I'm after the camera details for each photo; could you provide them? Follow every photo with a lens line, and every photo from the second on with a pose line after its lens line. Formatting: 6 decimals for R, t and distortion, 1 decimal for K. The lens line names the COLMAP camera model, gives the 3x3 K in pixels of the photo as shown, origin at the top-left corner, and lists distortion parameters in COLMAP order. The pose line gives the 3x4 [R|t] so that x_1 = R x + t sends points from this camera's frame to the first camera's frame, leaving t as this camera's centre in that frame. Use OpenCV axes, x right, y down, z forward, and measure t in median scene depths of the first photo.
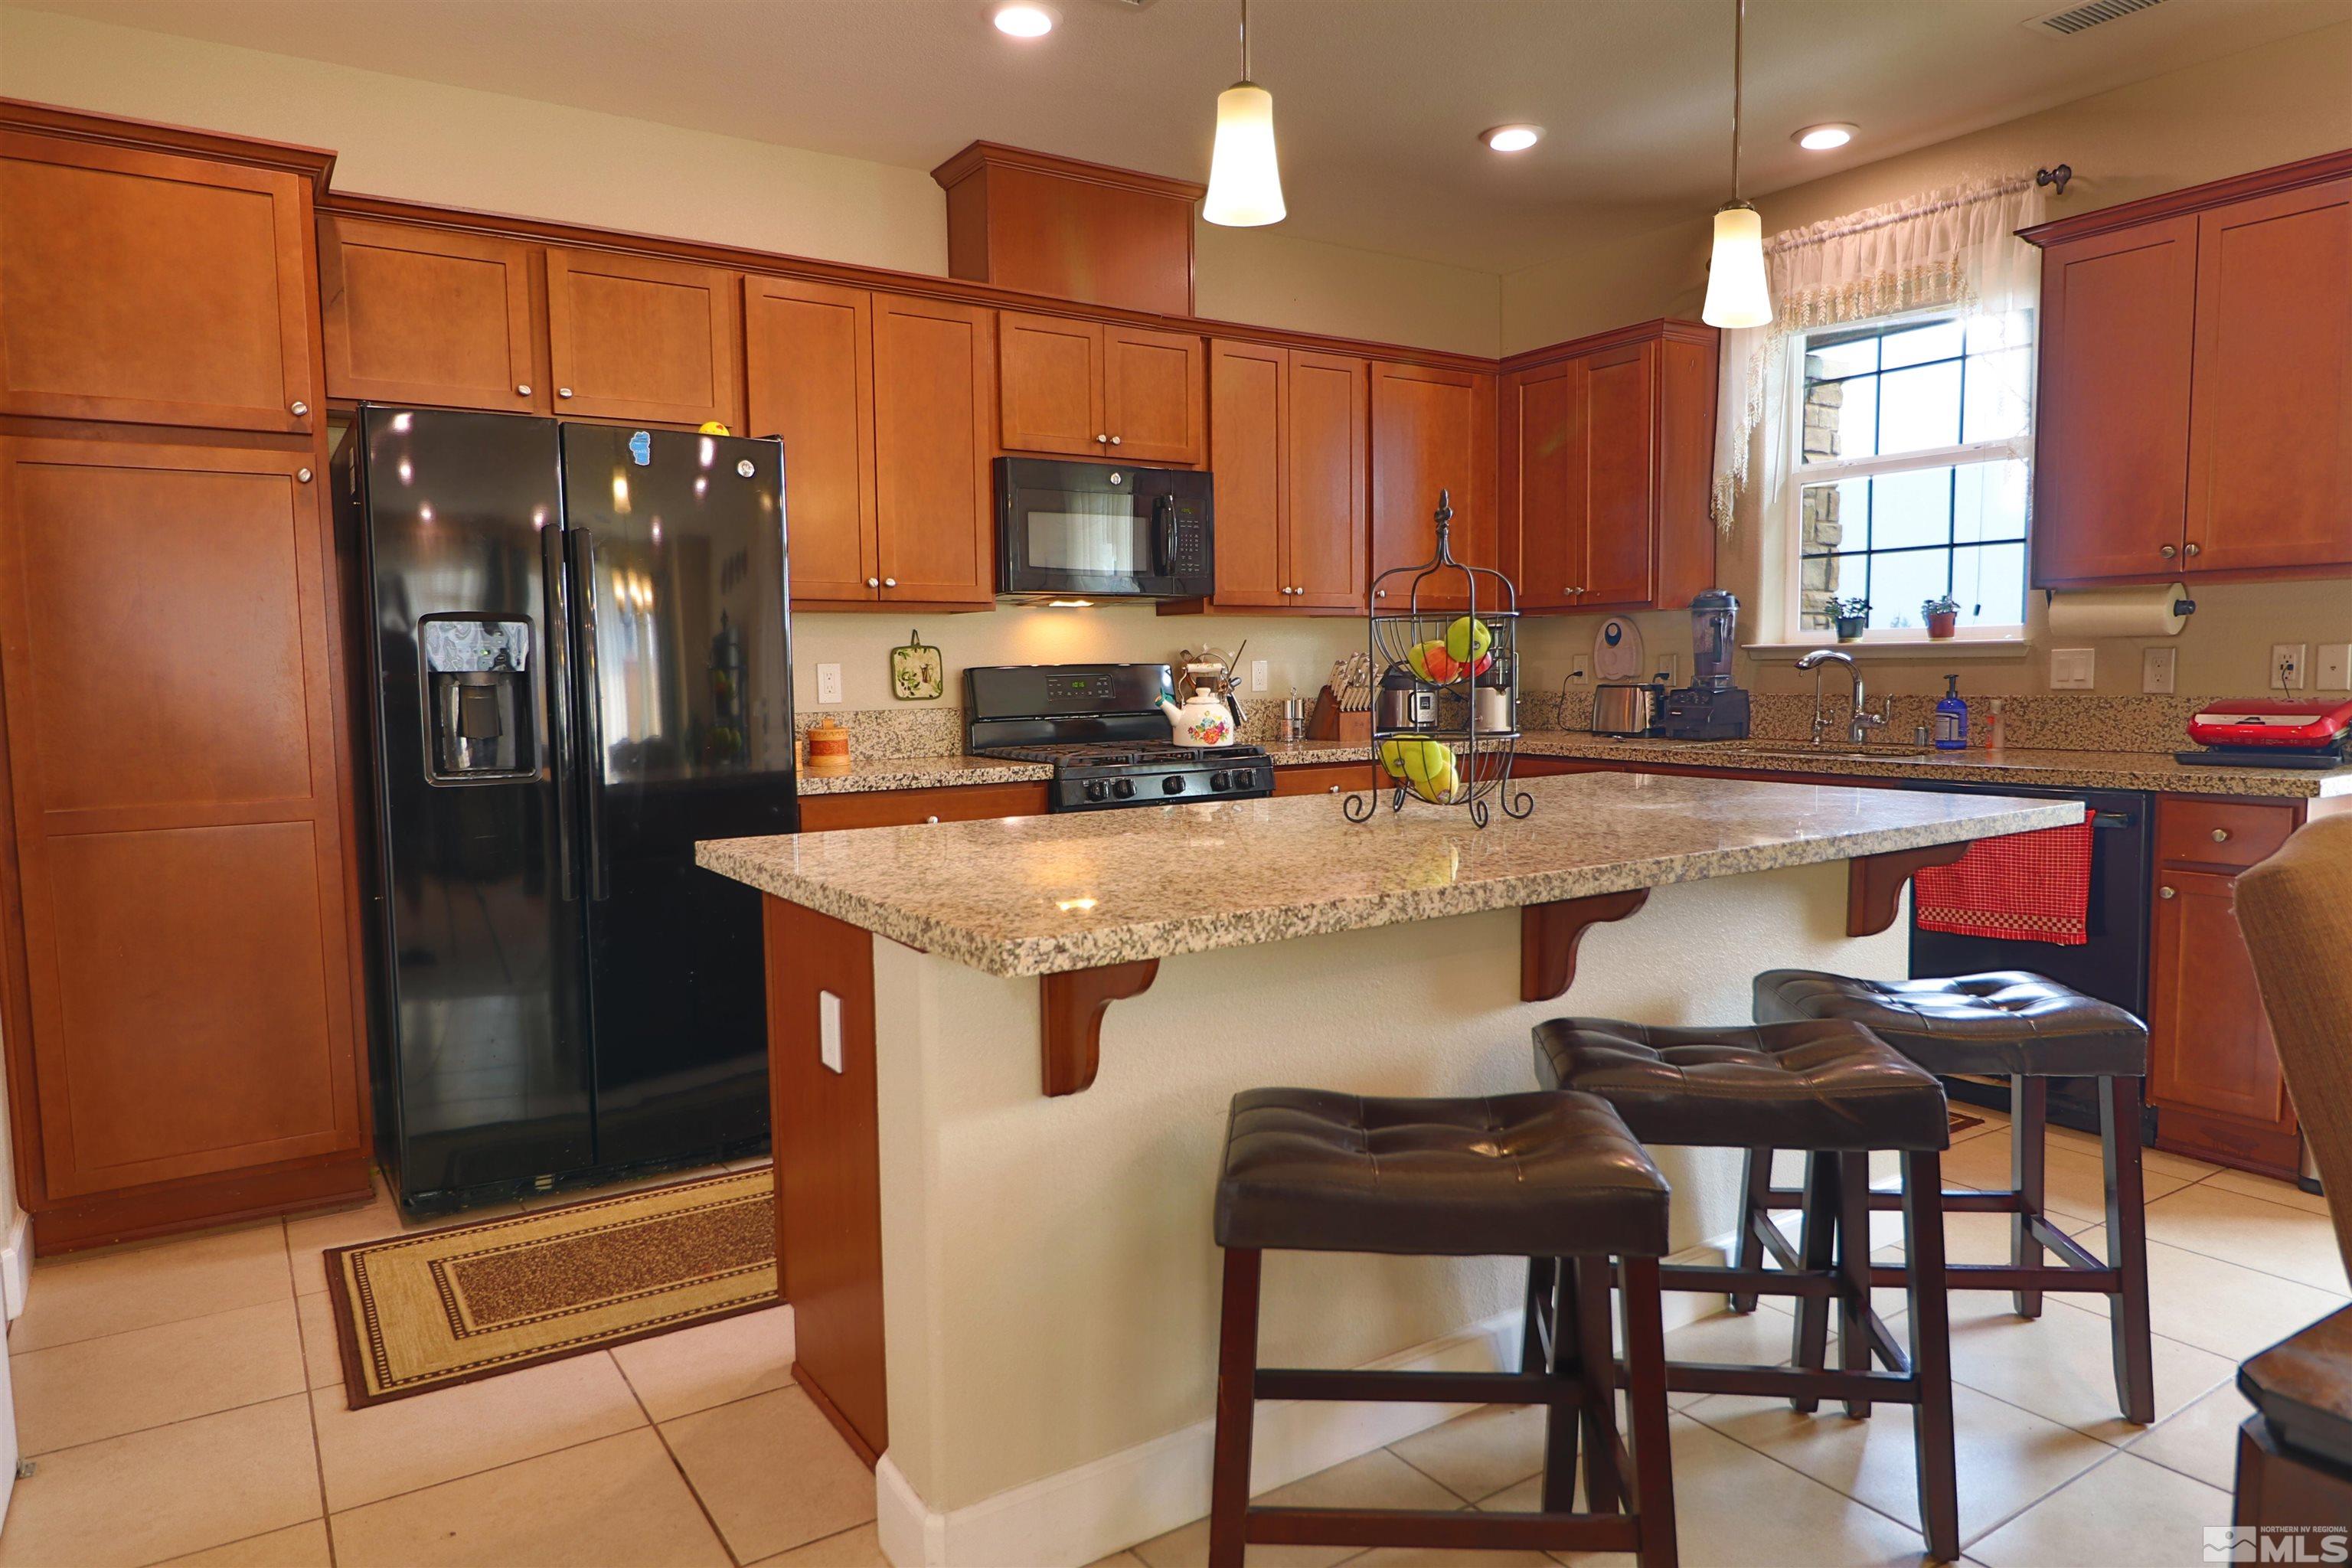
lens RADIAL K [[1480.9, 0, 1176.0], [0, 1480.9, 784.0], [0, 0, 1]] dist [0.001132, 0.000003]
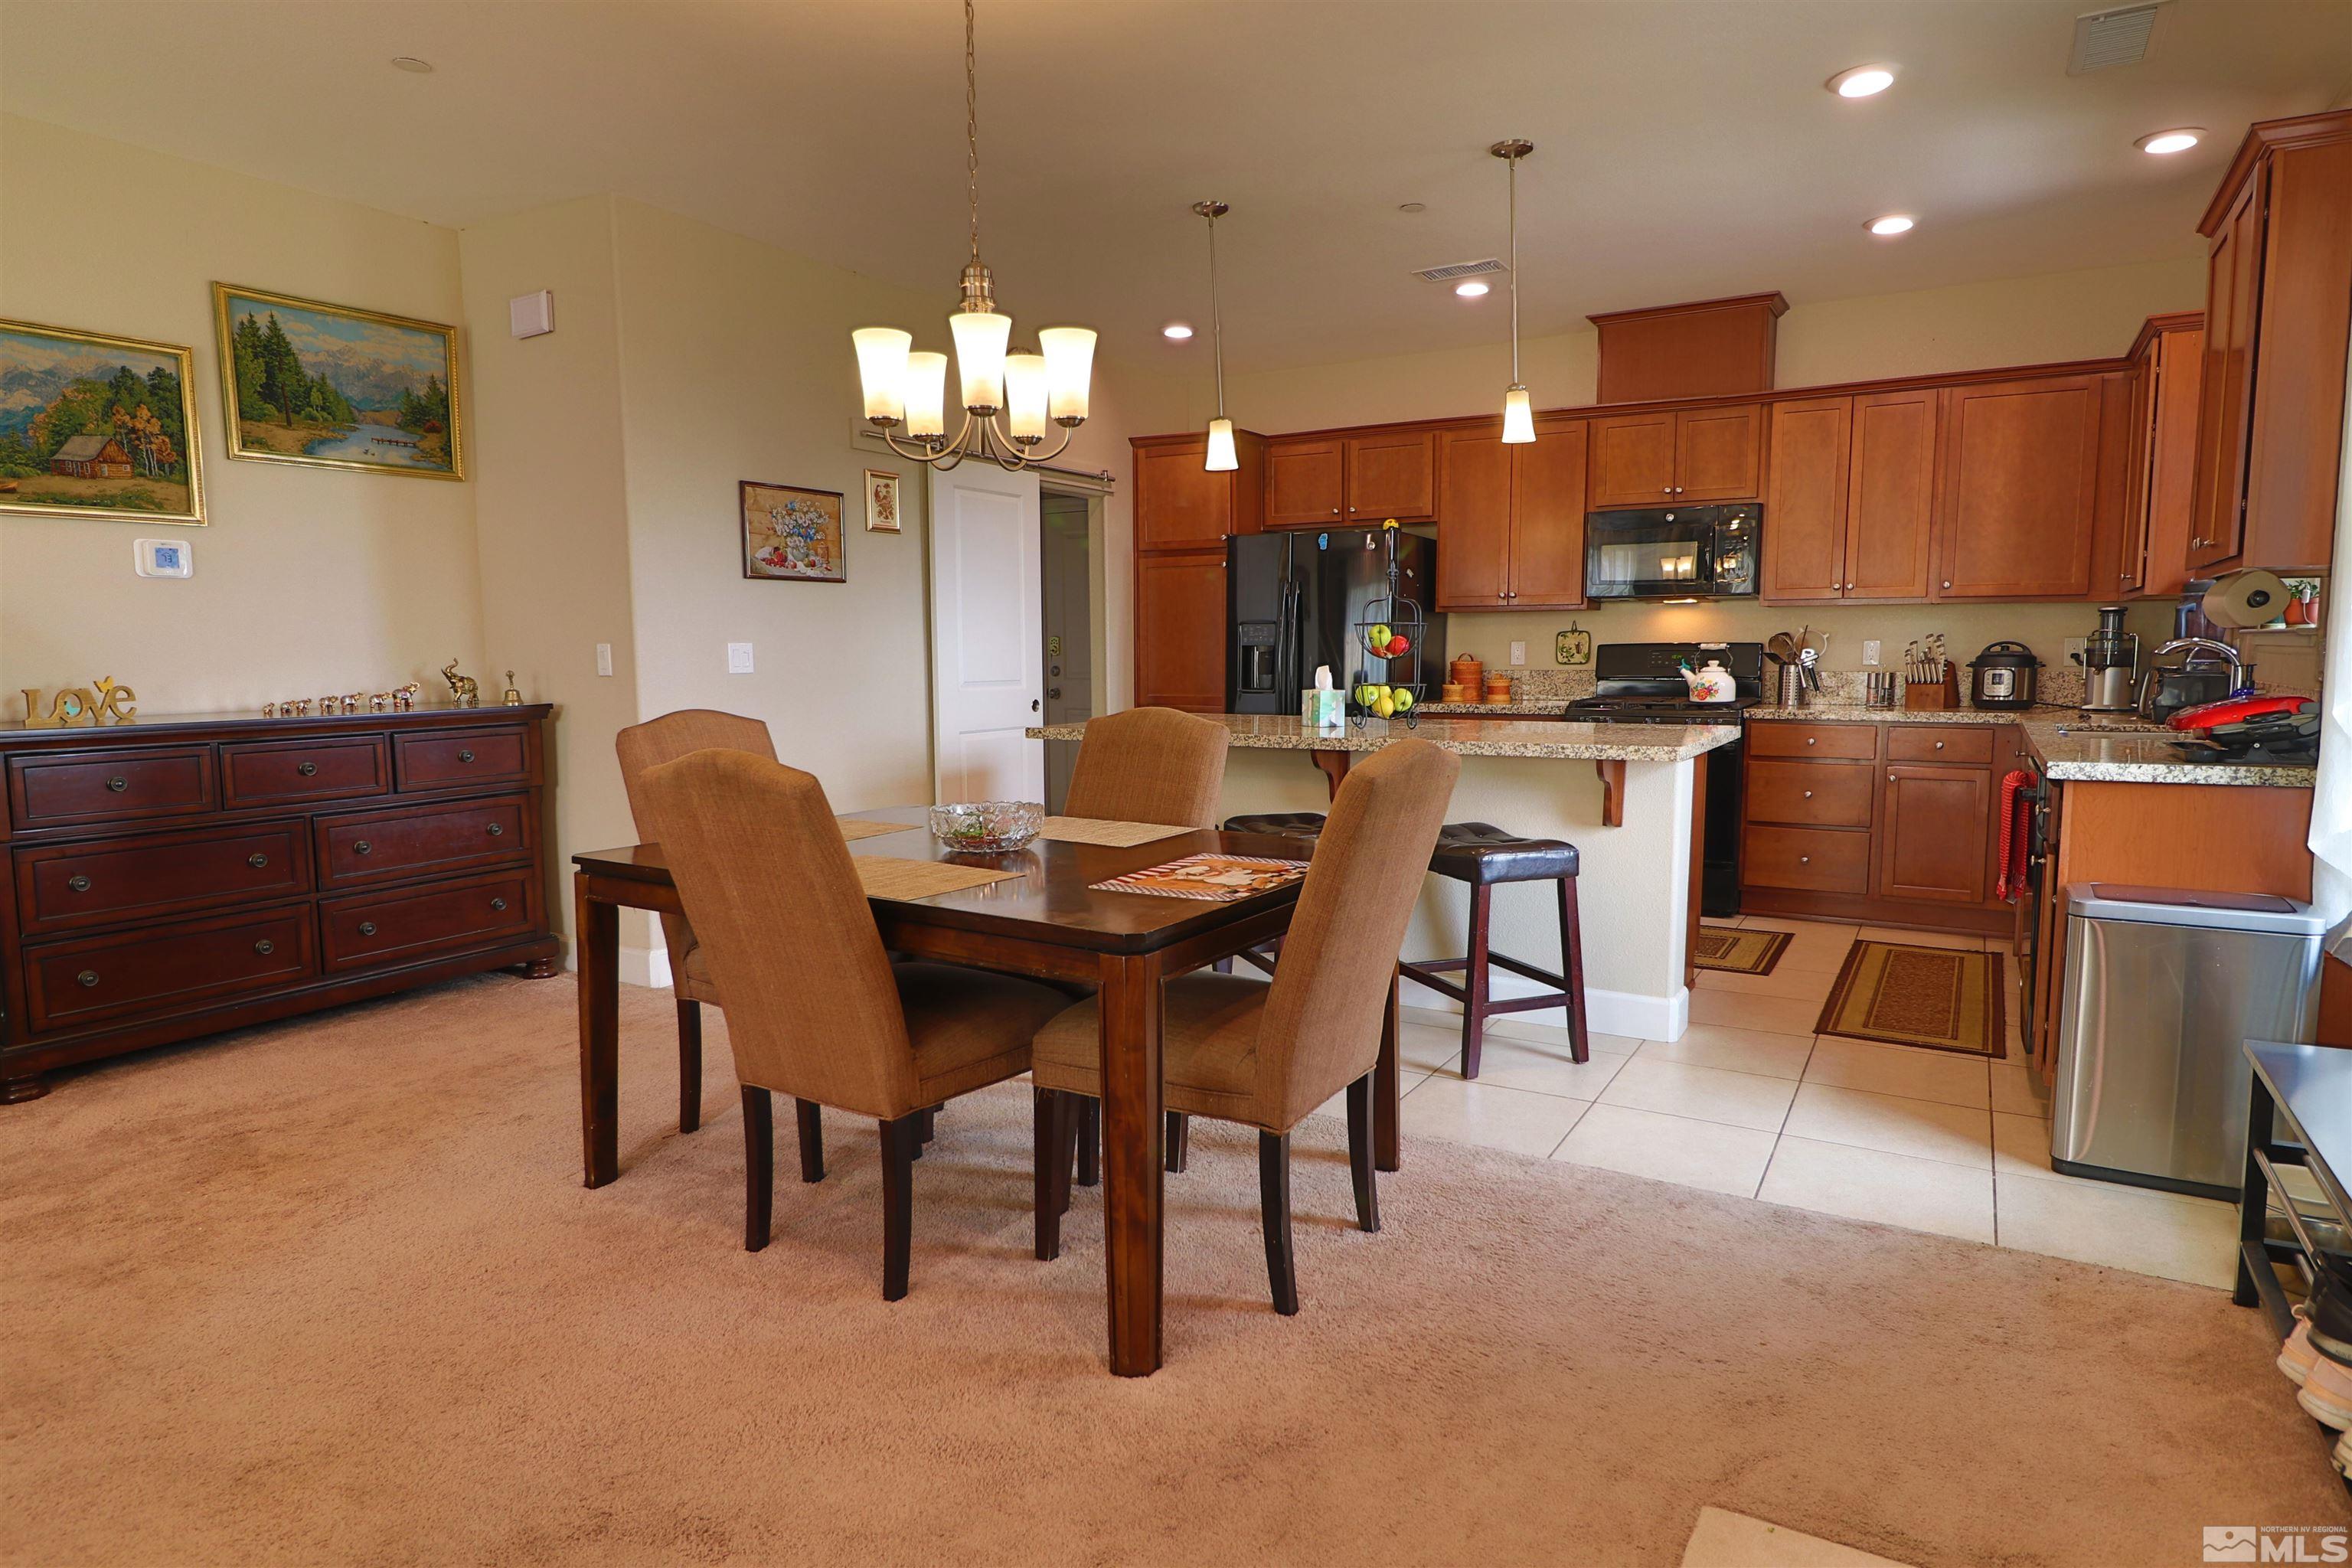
lens RADIAL K [[1328.0, 0, 1176.0], [0, 1328.0, 784.0], [0, 0, 1]] dist [-0.002729, -0.000796]
pose [[0.437858, 0.103397, -0.893078, 0.944188], [-0.071104, 0.994236, 0.080248, -0.012655], [0.896228, 0.028364, 0.442686, -0.020751]]
